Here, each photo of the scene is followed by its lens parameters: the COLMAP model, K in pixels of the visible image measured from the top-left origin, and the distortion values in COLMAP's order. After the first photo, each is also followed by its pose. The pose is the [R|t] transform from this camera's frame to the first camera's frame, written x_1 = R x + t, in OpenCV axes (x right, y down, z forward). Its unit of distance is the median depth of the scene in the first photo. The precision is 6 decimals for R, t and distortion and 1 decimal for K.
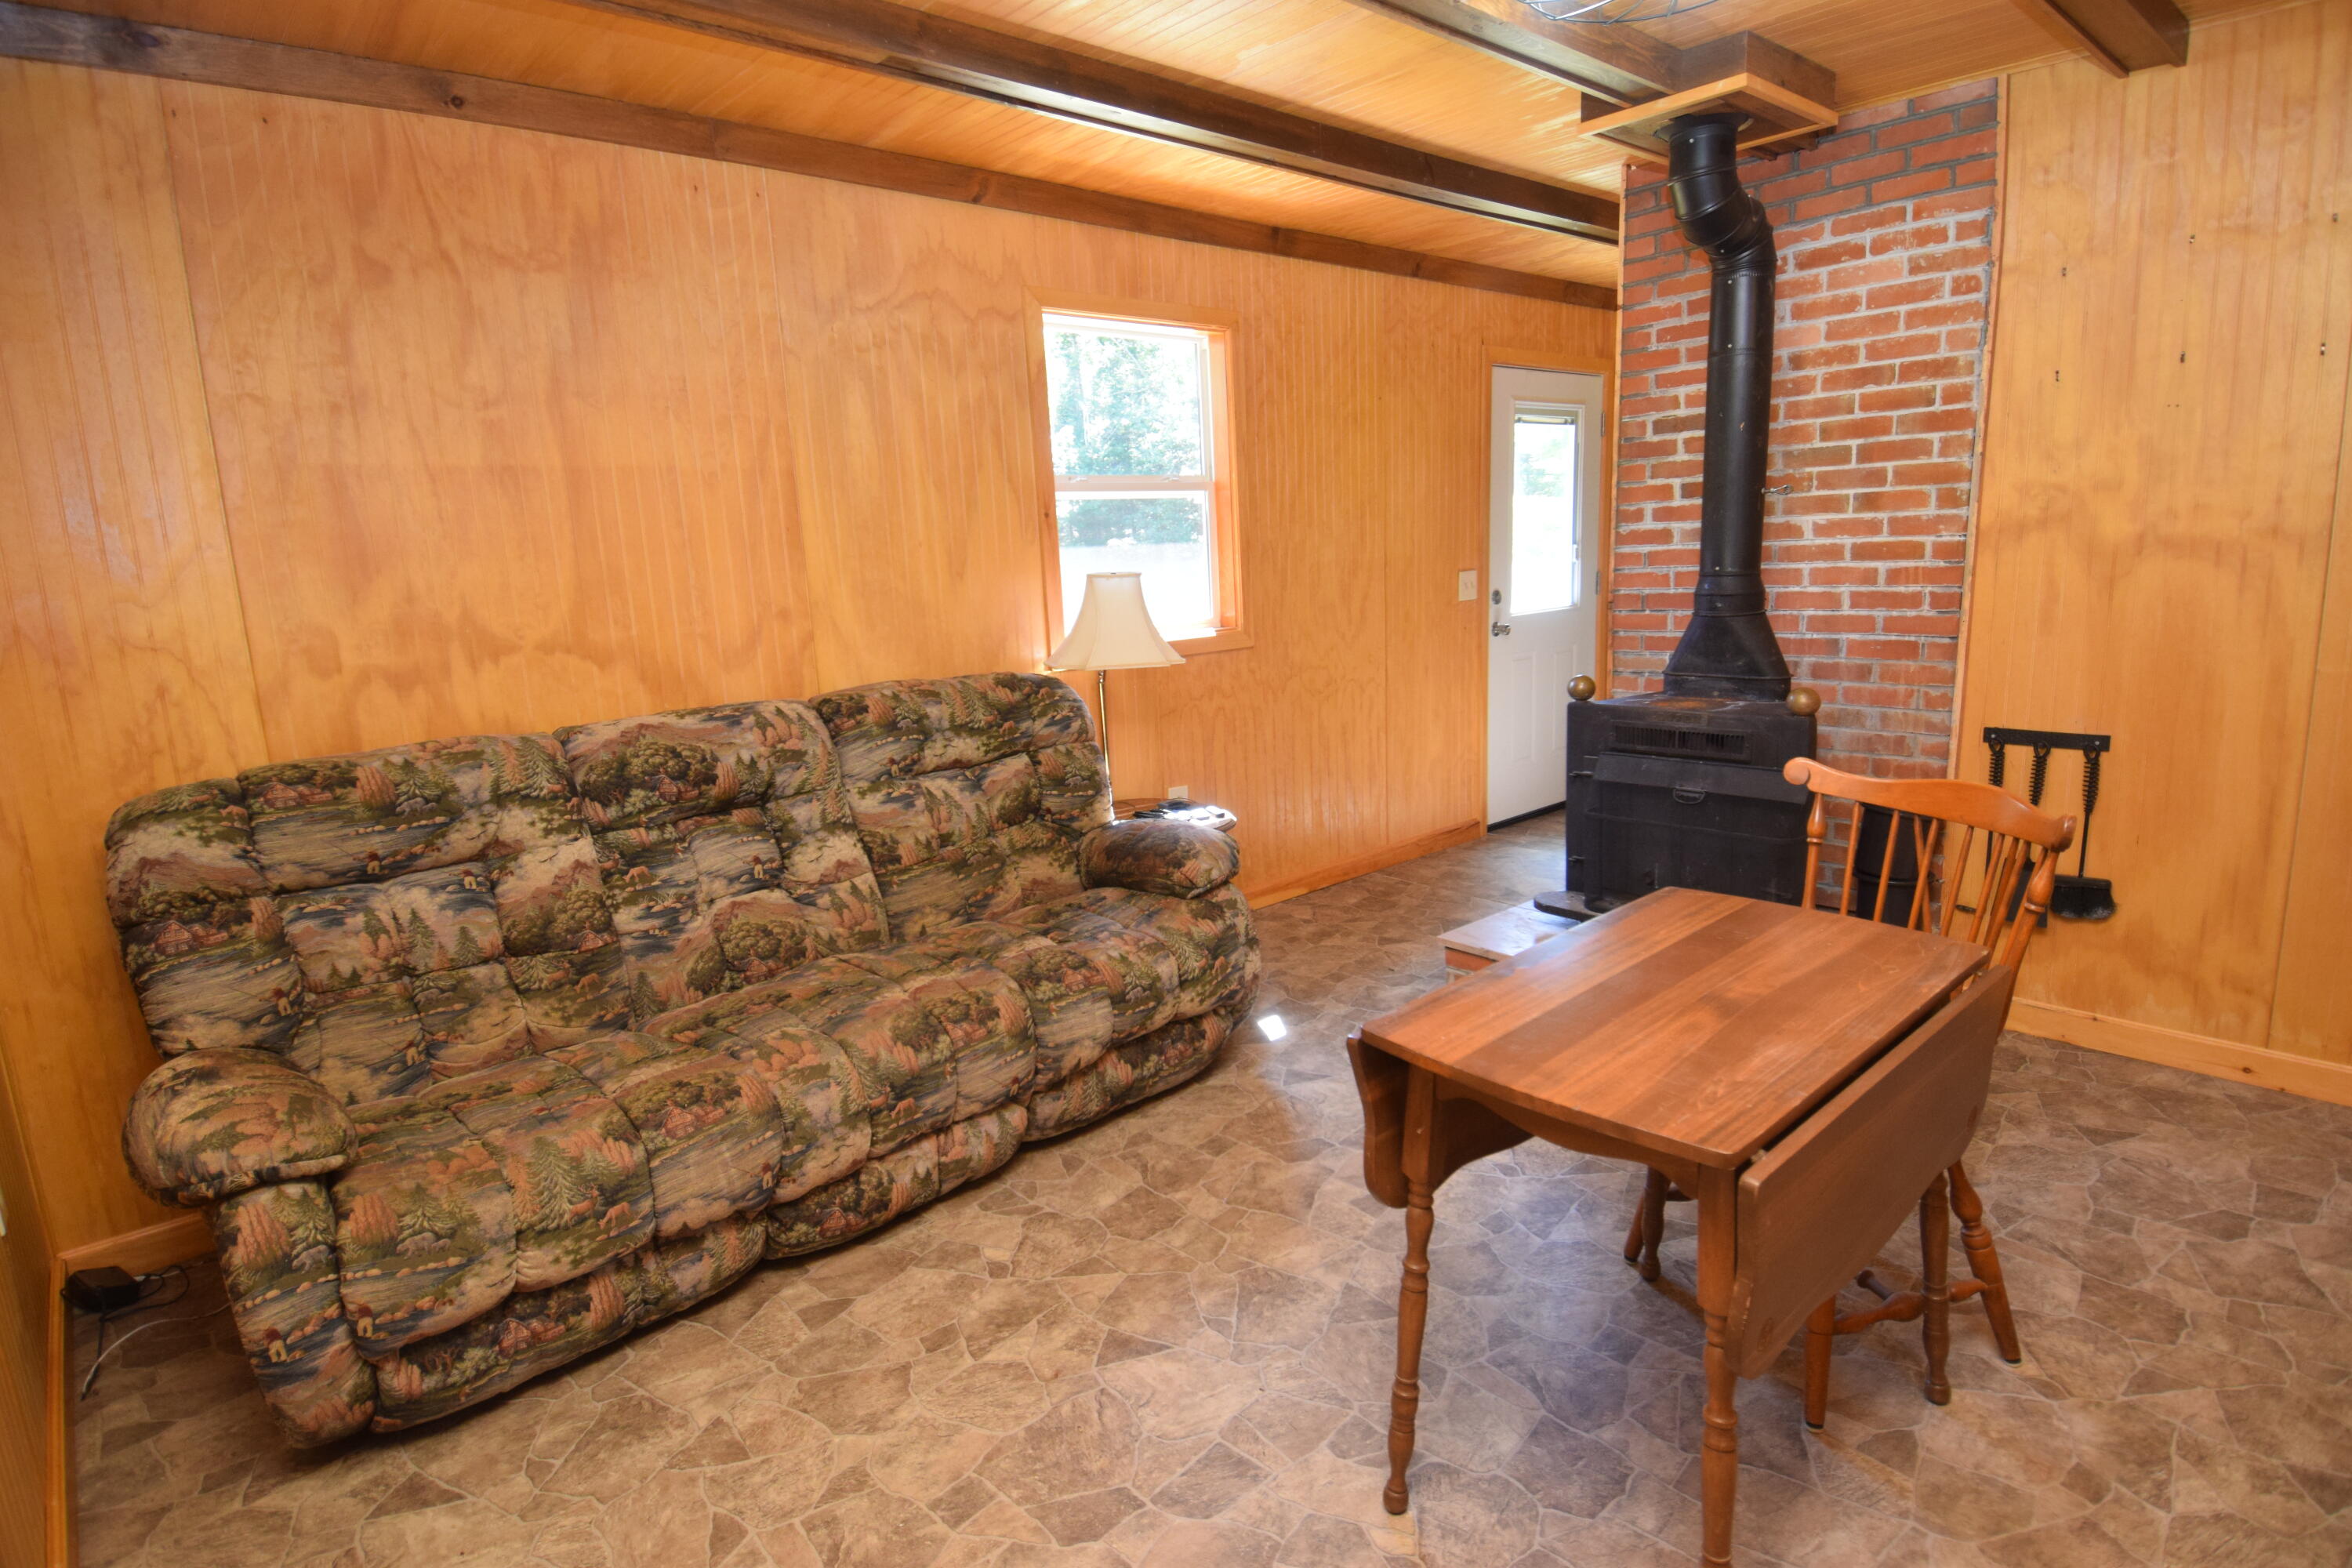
lens RADIAL K [[1215.1, 0, 1171.2], [0, 1215.1, 777.0], [0, 0, 1]] dist [-0.003055, -0.016428]
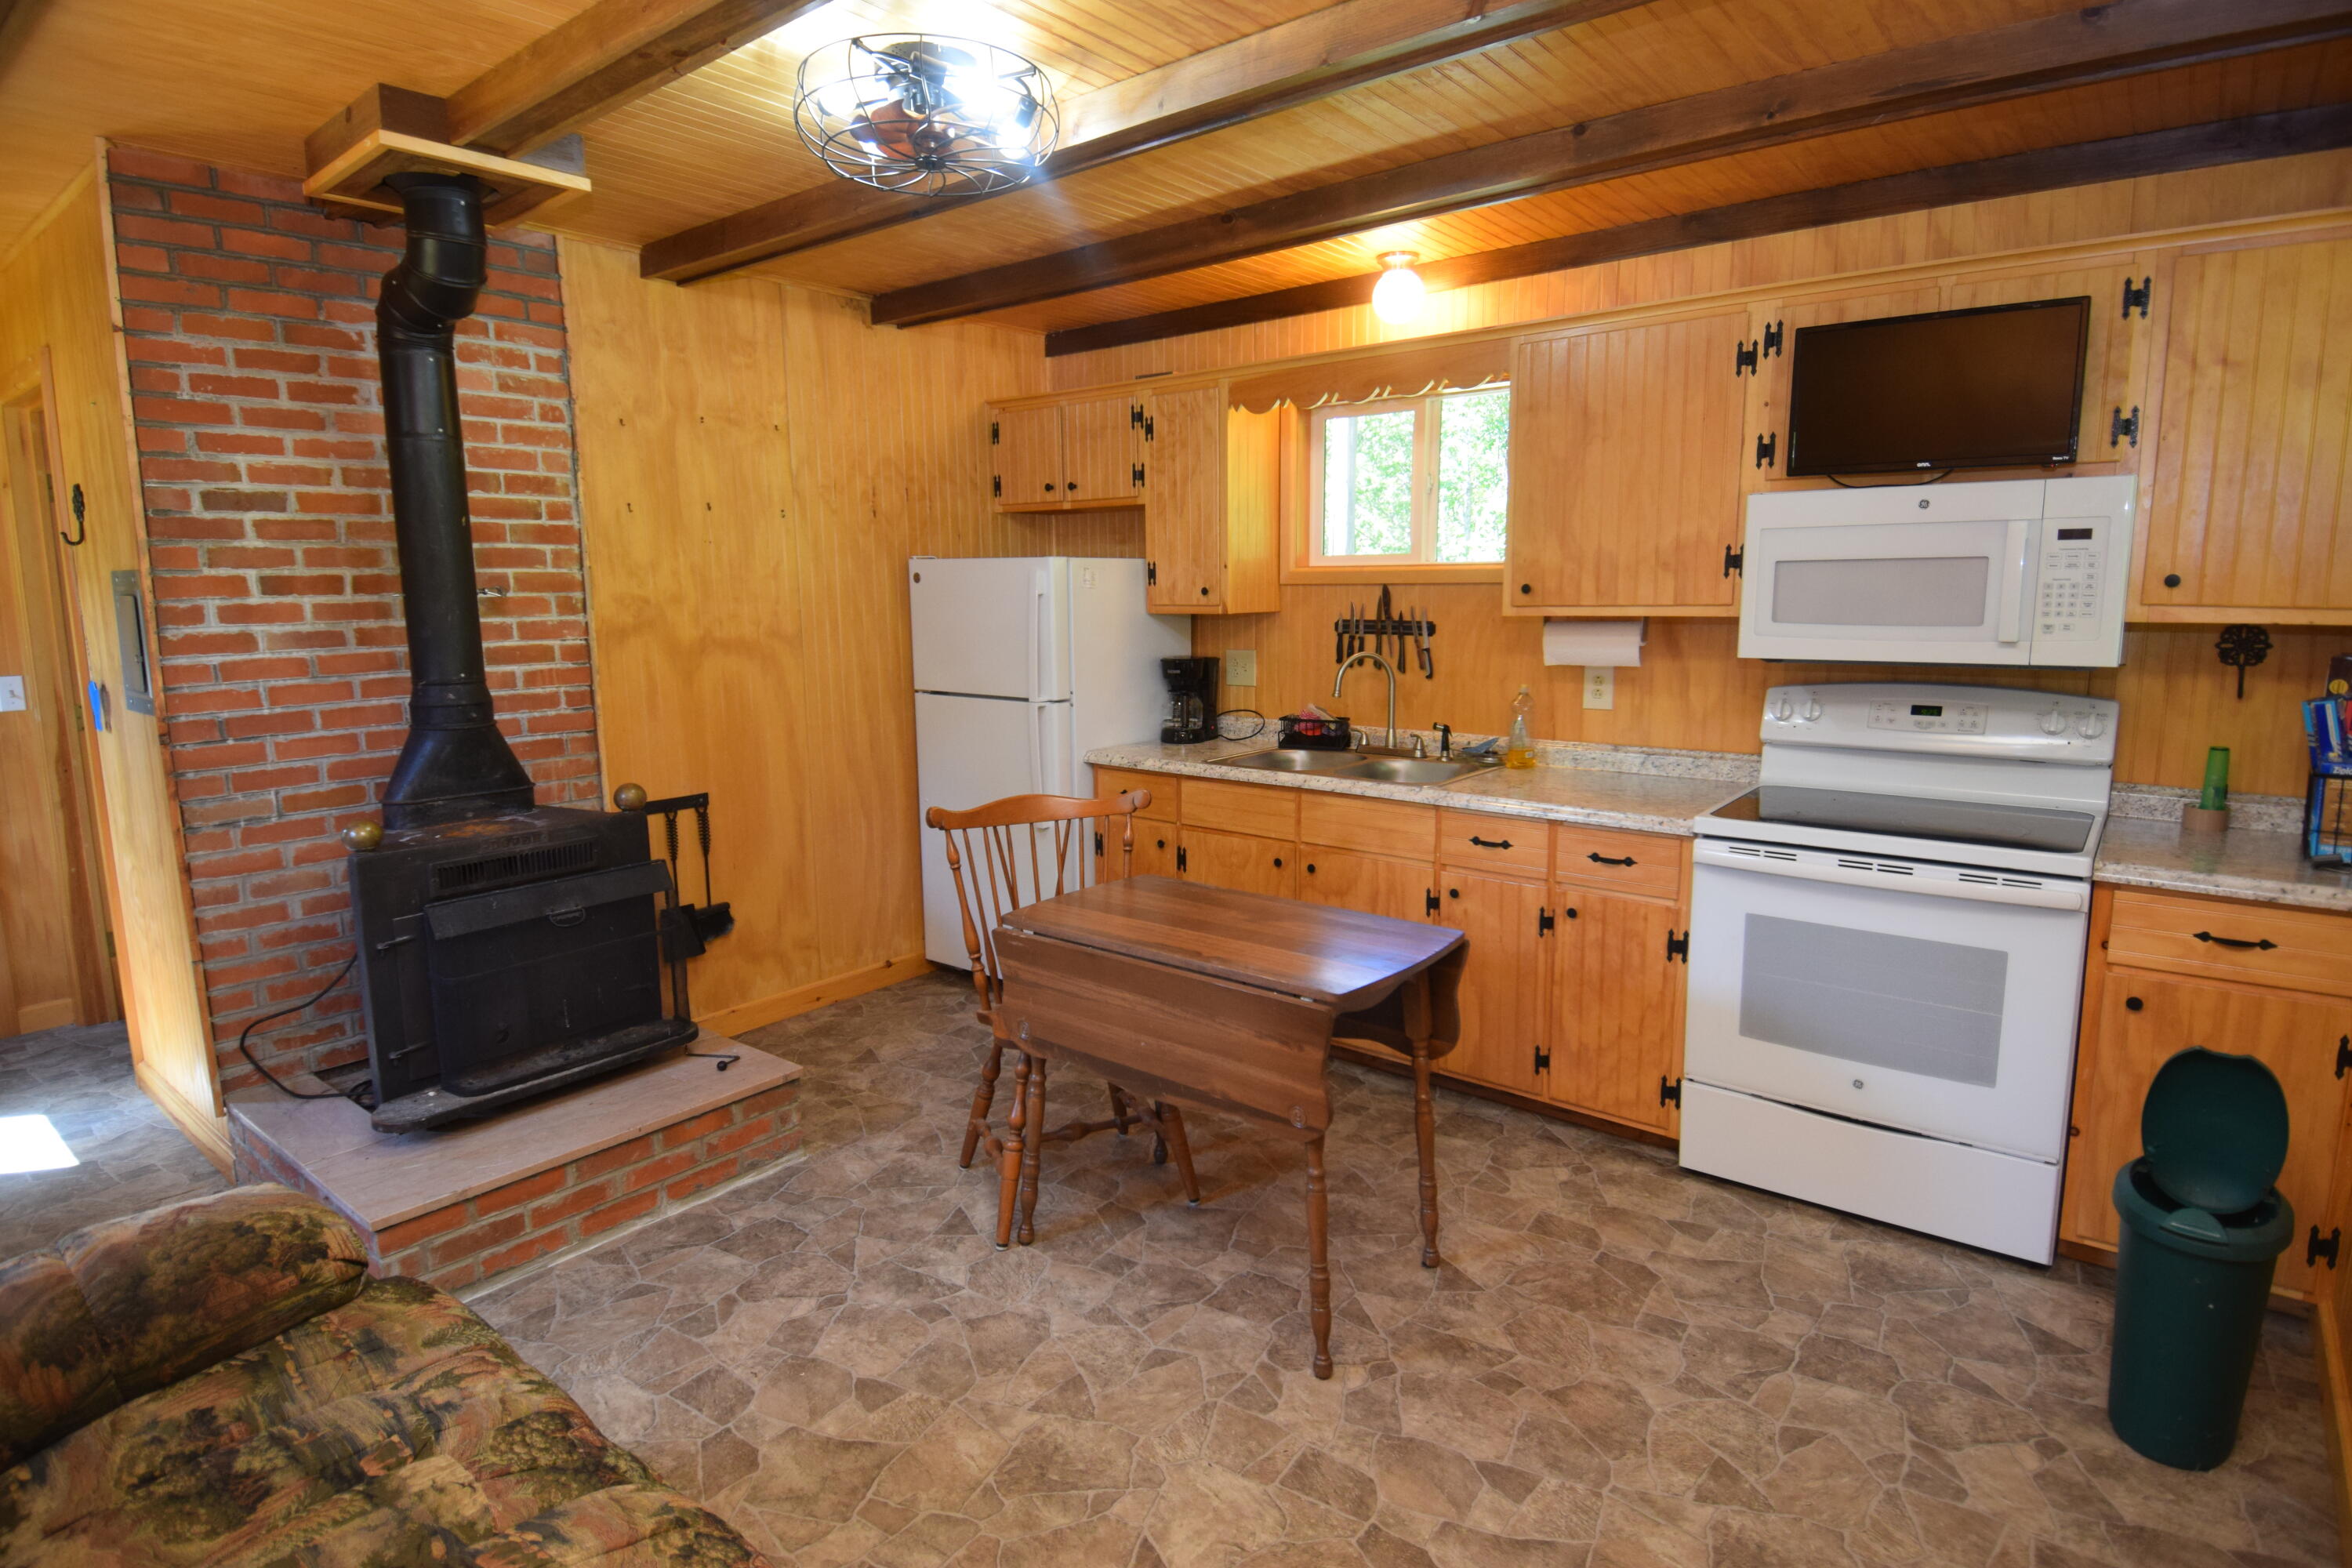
lens RADIAL K [[1215.1, 0, 1185.2], [0, 1215.1, 781.4], [0, 0, 1]] dist [-0.003055, -0.016428]
pose [[-0.175126, -0.111070, 0.978261, -0.534176], [0.197569, 0.969440, 0.145437, -0.123998], [-0.964519, 0.218743, -0.147831, 0.649162]]
